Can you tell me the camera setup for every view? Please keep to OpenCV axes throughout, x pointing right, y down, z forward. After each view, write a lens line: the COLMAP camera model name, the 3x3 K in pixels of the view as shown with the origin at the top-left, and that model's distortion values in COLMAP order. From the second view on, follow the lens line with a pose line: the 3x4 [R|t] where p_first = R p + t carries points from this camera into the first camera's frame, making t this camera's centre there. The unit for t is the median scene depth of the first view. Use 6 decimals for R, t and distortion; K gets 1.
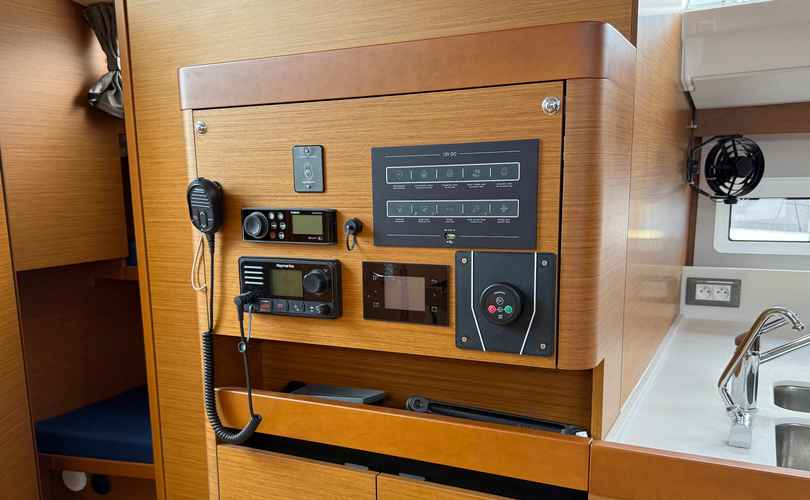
lens RADIAL K [[672.7, 0, 403.7], [0, 672.7, 310.8], [0, 0, 1]] dist [0.159029, 0.002626]
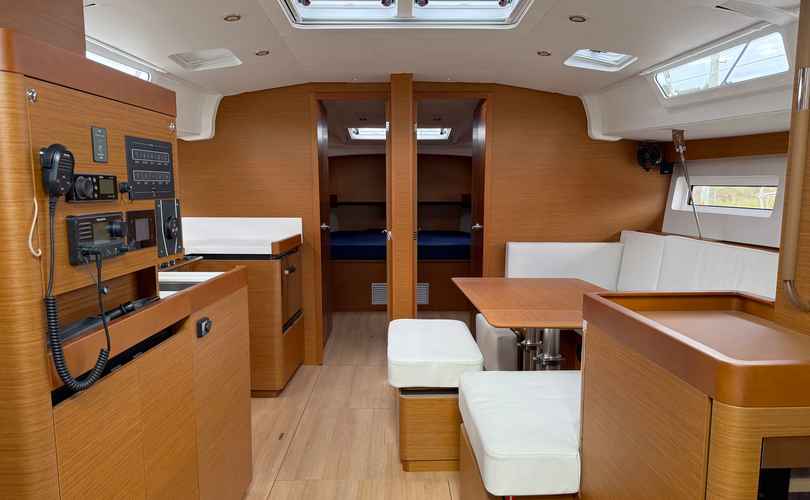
lens RADIAL K [[561.0, 0, 407.2], [0, 561.0, 256.2], [0, 0, 1]] dist [0.108361, -0.139822]
pose [[-0.431938, -0.095306, 0.896853, -1.390392], [0.169174, 0.968189, 0.184364, -0.101307], [-0.885895, 0.231358, -0.402075, 0.952330]]
